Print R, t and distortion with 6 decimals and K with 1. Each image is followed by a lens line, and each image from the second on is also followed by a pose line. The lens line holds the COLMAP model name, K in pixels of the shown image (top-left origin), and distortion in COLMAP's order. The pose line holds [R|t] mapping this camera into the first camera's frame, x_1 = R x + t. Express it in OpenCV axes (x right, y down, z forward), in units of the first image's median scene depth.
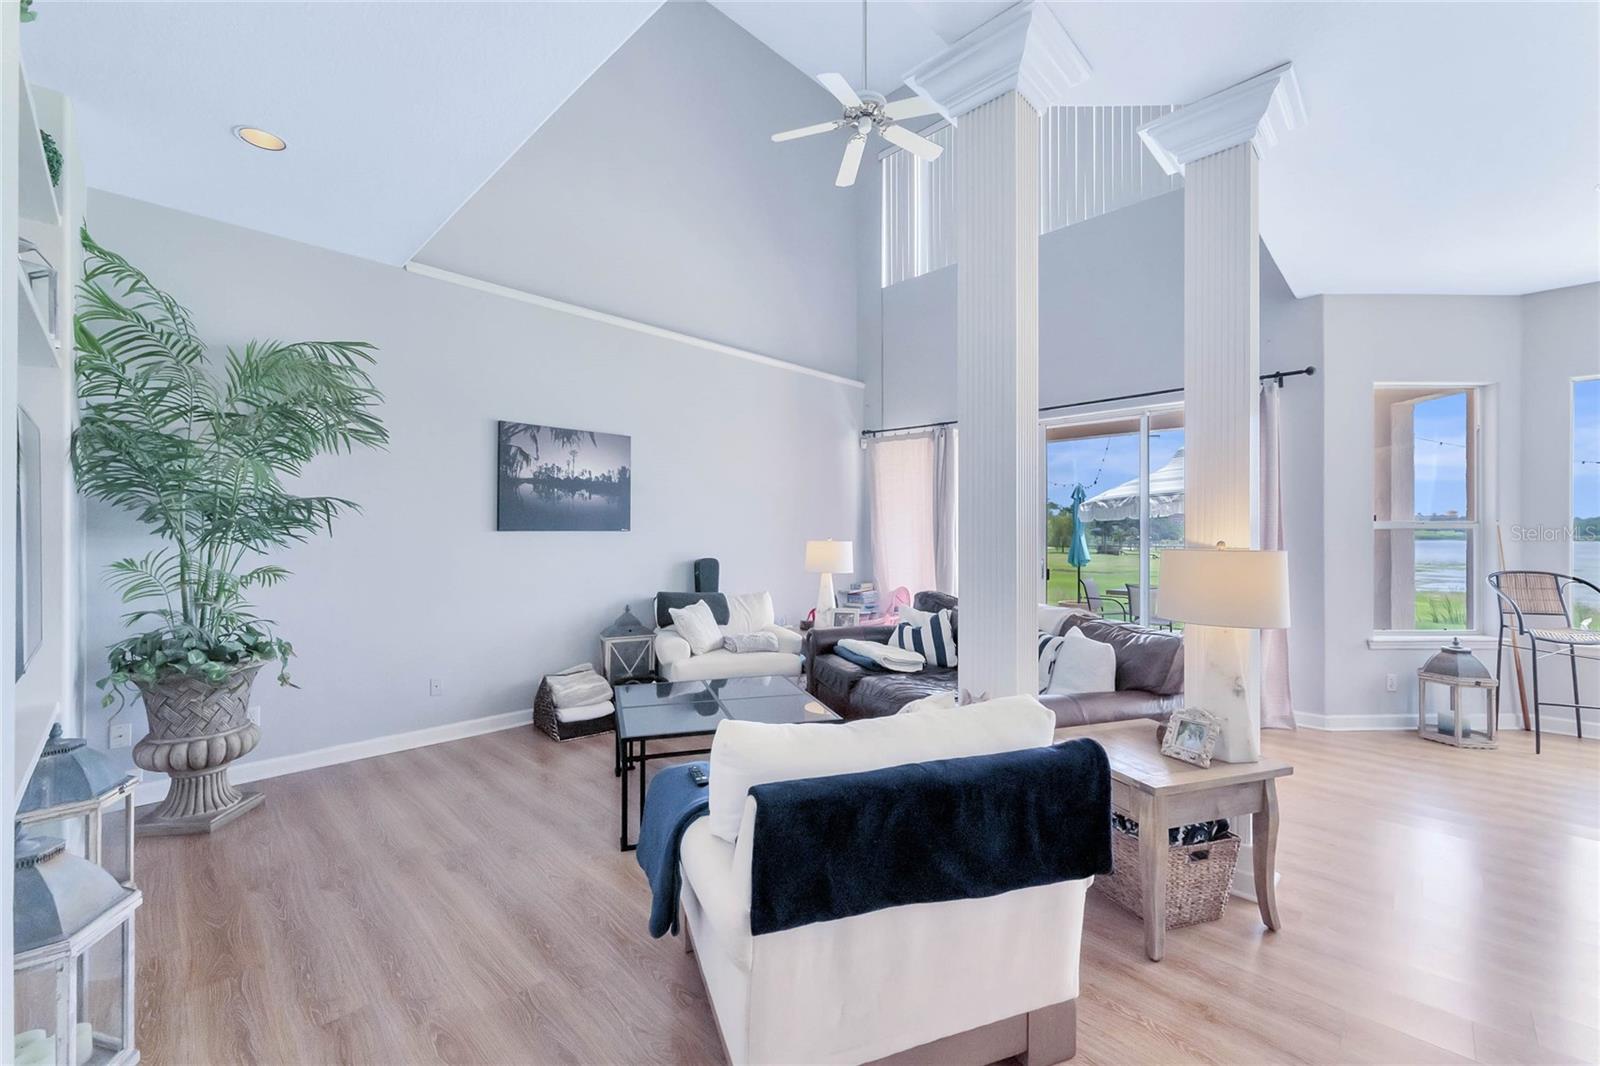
lens RADIAL K [[648.5, 0, 812.3], [0, 648.5, 532.5], [0, 0, 1]] dist [0.002729, -0.000272]
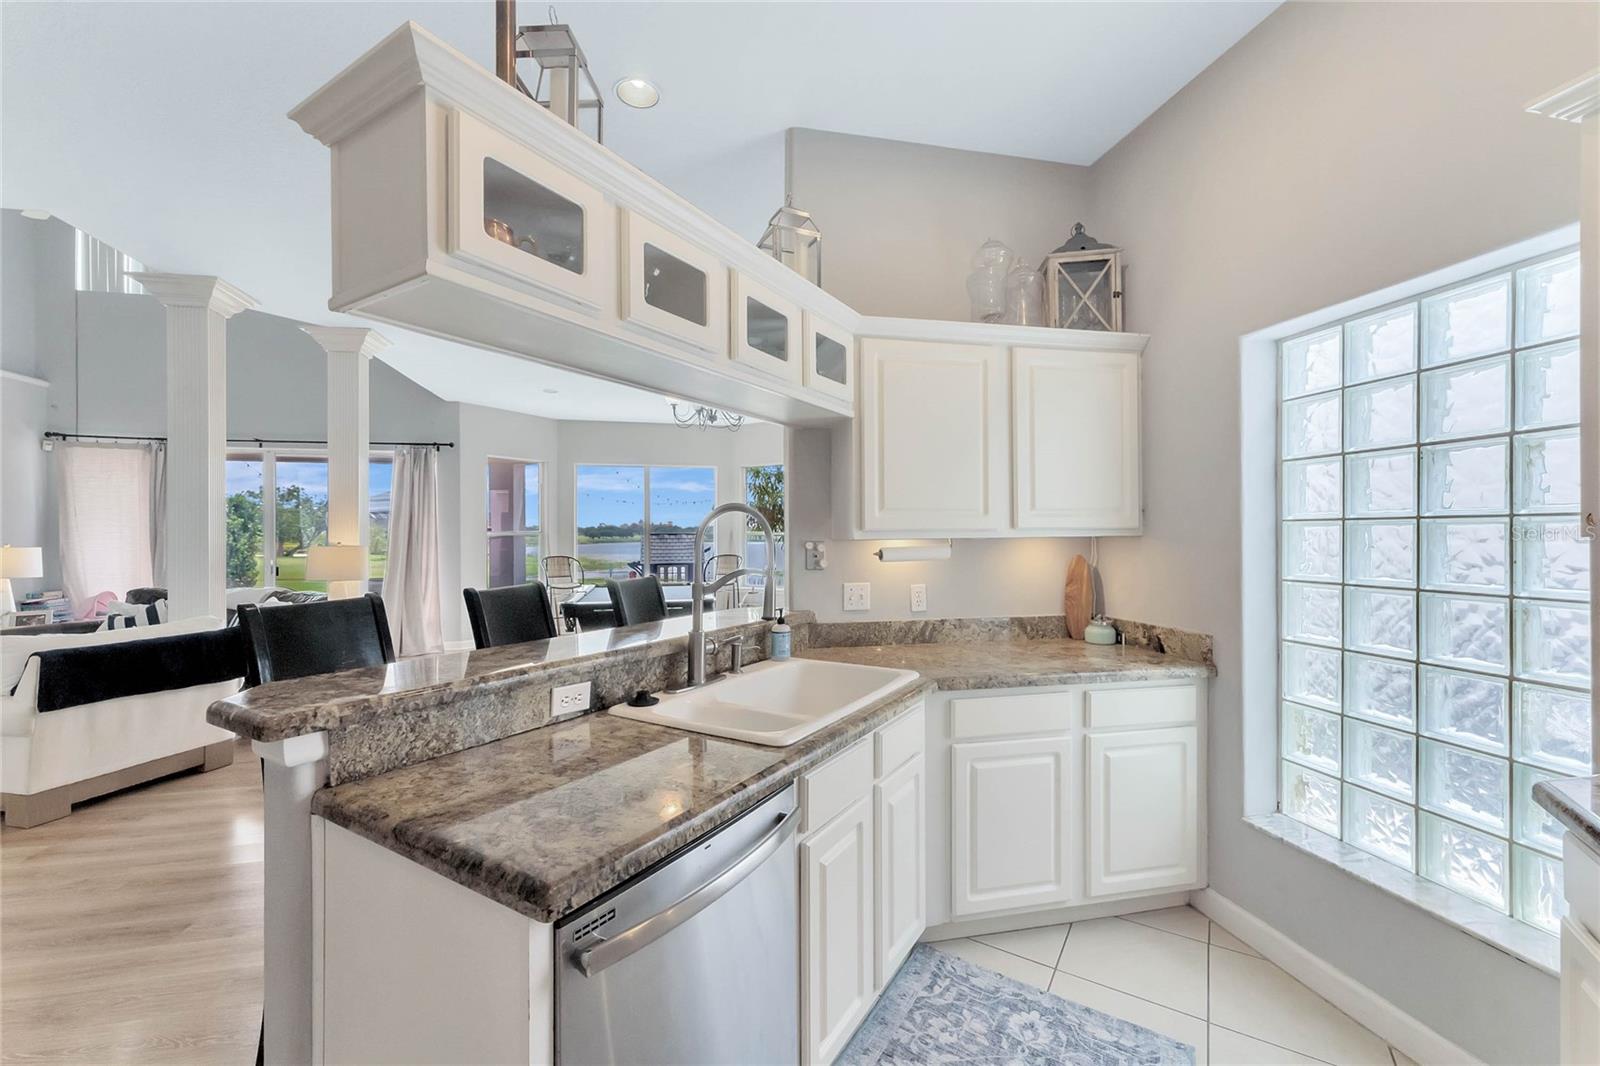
lens RADIAL K [[648.5, 0, 804.7], [0, 648.5, 534.5], [0, 0, 1]] dist [0.002729, -0.000272]
pose [[0.563177, 0.001099, 0.826335, -0.138052], [0.001580, 0.999996, -0.002407, -0.003148], [-0.826335, 0.002662, 0.563173, -0.755567]]
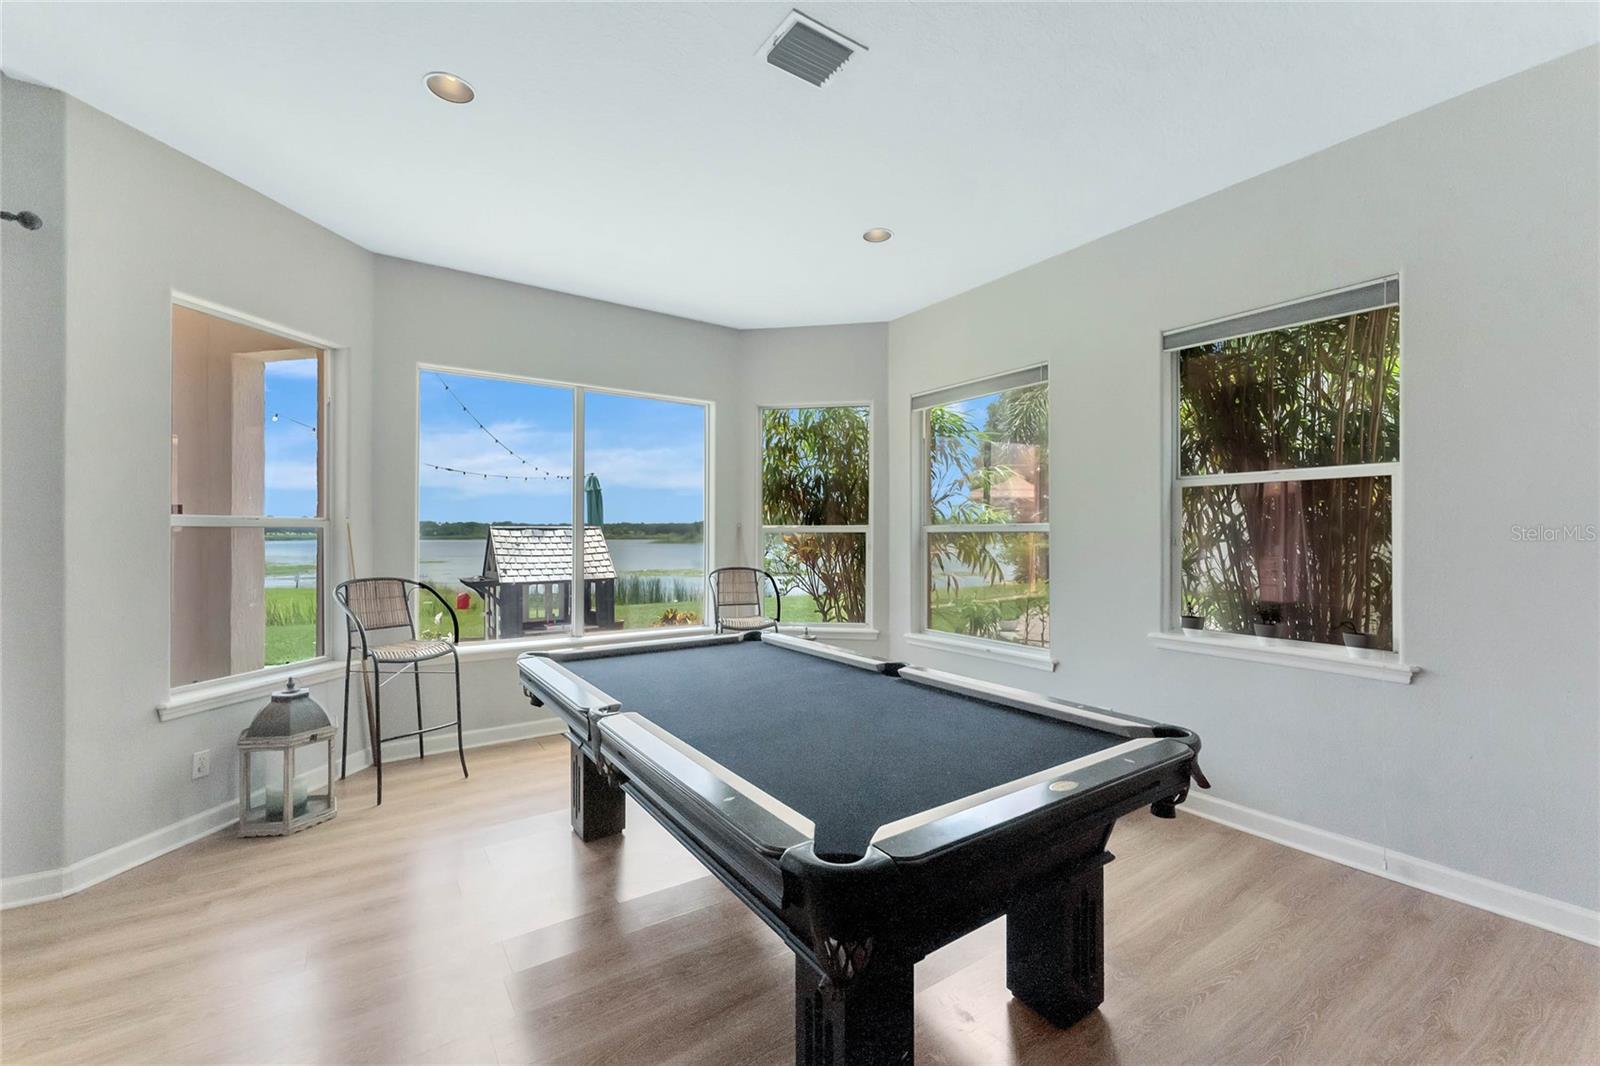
lens RADIAL K [[648.5, 0, 799.0], [0, 648.5, 527.9], [0, 0, 1]] dist [0.002729, -0.000272]
pose [[0.206249, 0.008118, 0.978466, 0.381485], [-0.002548, 0.999967, -0.007760, -0.000574], [-0.978496, -0.000893, 0.206263, 0.285285]]
